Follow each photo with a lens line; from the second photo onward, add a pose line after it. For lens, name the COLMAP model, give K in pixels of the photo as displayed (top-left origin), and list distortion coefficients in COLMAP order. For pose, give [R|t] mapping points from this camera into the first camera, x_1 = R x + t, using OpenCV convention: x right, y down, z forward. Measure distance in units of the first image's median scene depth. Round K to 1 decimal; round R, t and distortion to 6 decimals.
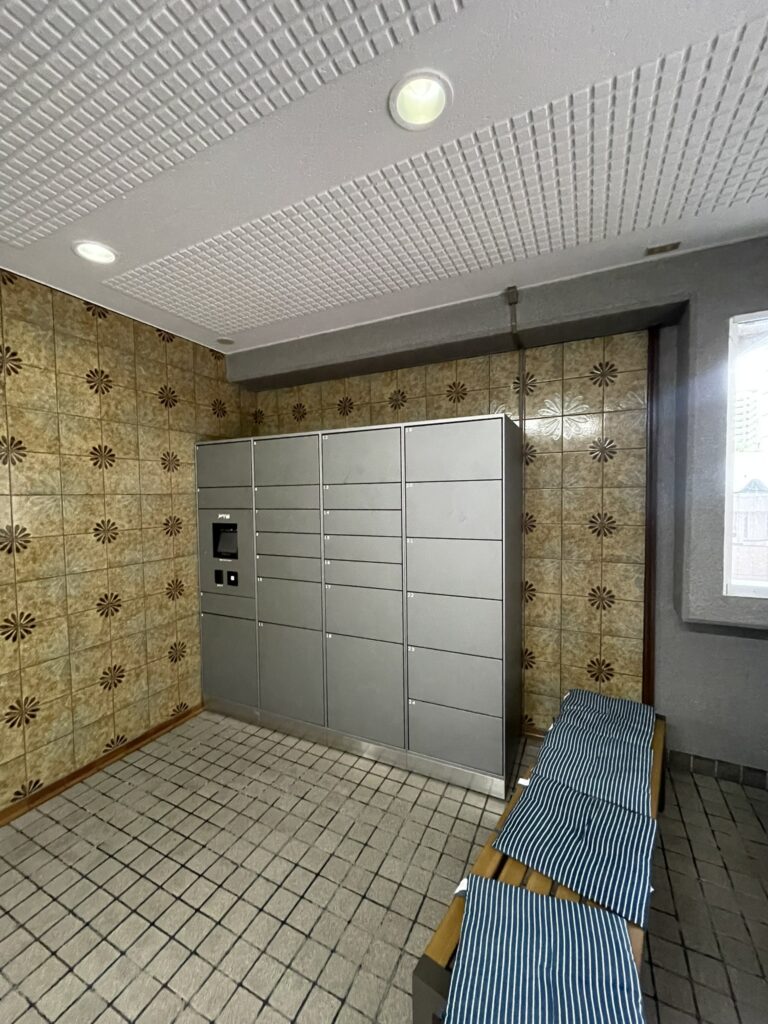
lens RADIAL K [[413.0, 0, 382.8], [0, 413.0, 512.2], [0, 0, 1]] dist [-0.001202, 0.000114]
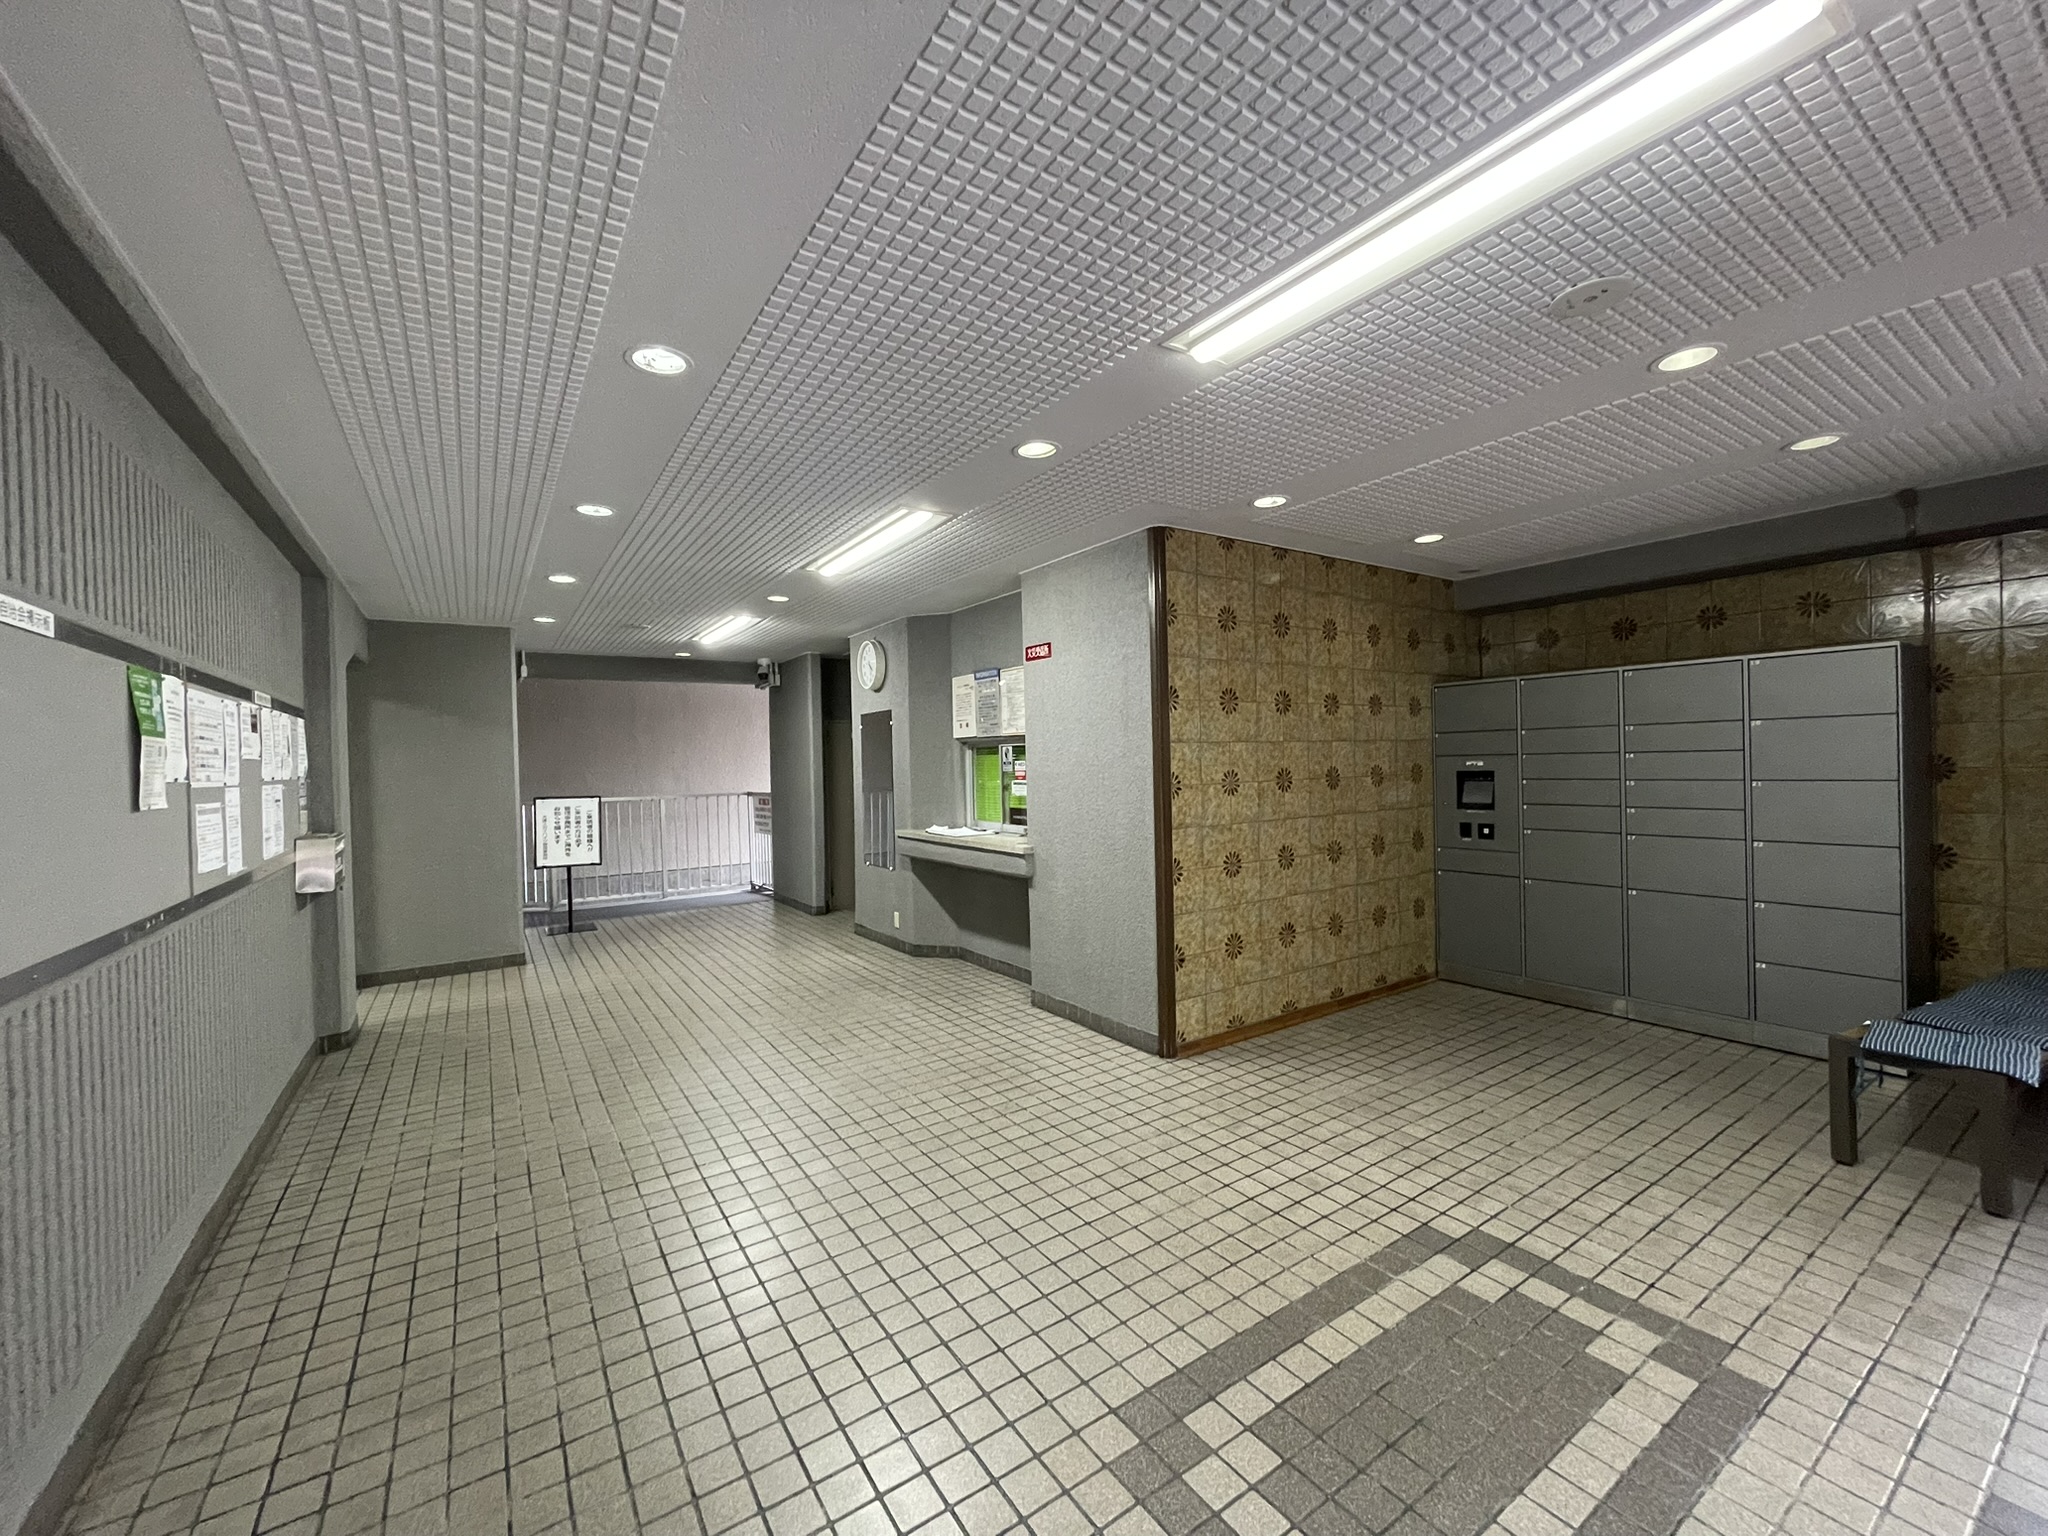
lens RADIAL K [[826.0, 0, 1031.3], [0, 826.0, 764.9], [0, 0, 1]] dist [-0.001202, 0.000114]
pose [[0.870163, -0.004860, -0.492740, -0.375081], [-0.009621, 0.999593, -0.026851, 0.080567], [0.492670, 0.028105, 0.869762, -1.196650]]
